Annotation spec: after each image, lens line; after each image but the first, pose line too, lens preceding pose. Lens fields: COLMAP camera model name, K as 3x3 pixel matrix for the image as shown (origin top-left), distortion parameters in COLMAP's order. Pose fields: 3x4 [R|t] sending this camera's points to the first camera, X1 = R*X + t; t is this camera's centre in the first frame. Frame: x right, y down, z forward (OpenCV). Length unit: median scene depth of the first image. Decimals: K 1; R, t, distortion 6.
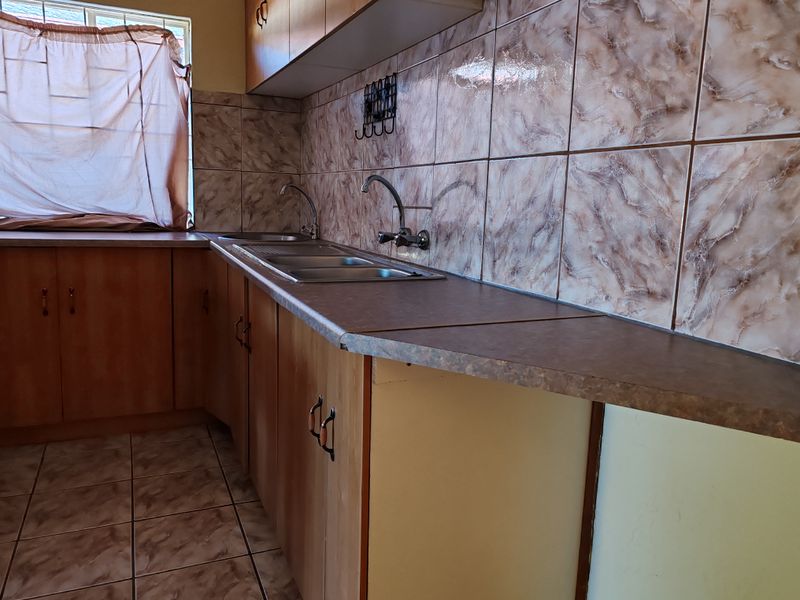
lens RADIAL K [[625.6, 0, 398.4], [0, 625.6, 297.4], [0, 0, 1]] dist [0.051804, -0.032848]
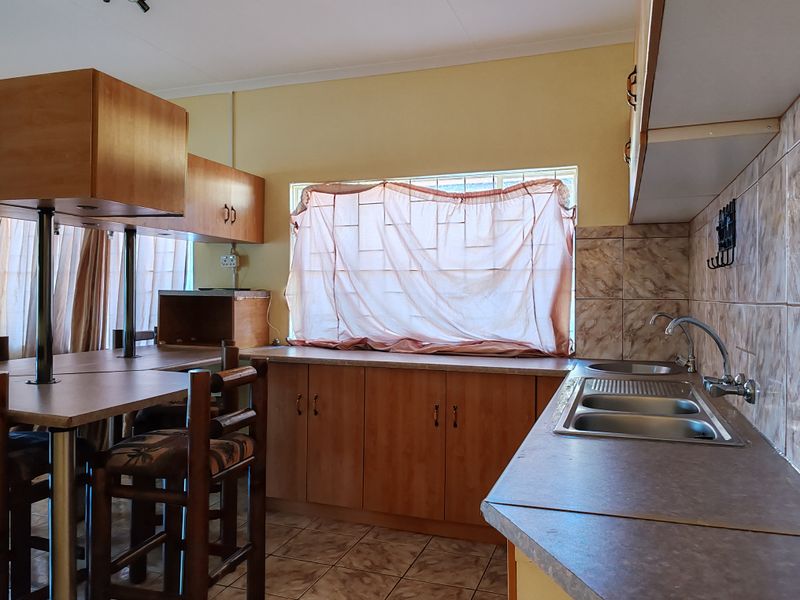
lens RADIAL K [[625.6, 0, 394.6], [0, 625.6, 298.1], [0, 0, 1]] dist [0.051804, -0.032848]
pose [[0.726682, -0.029997, -0.686318, 0.188507], [-0.085271, 0.987381, -0.133442, -0.040478], [0.681661, 0.155493, 0.714955, 0.036537]]
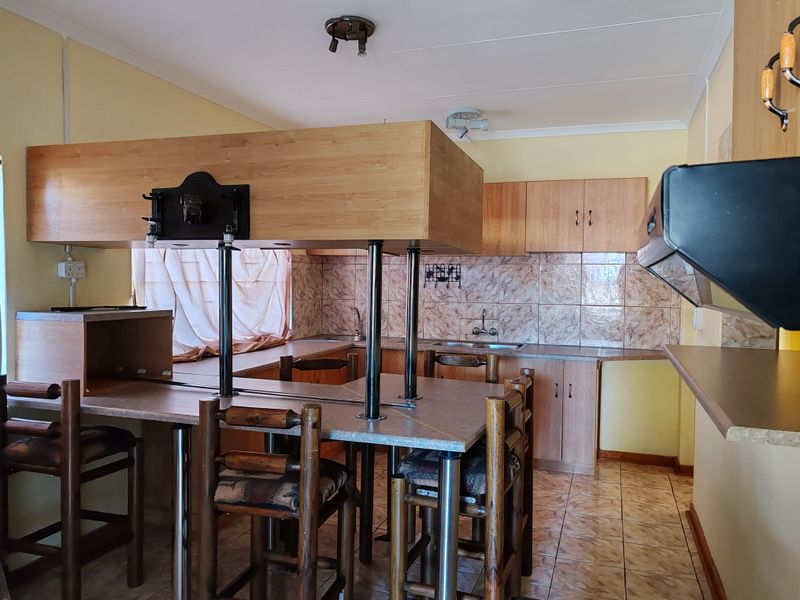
lens RADIAL K [[625.6, 0, 400.0], [0, 625.6, 298.8], [0, 0, 1]] dist [0.051804, -0.032848]
pose [[0.672327, -0.058298, 0.737955, -1.394208], [0.129944, 0.990709, -0.040122, -0.114135], [-0.728760, 0.122868, 0.673656, -0.308270]]
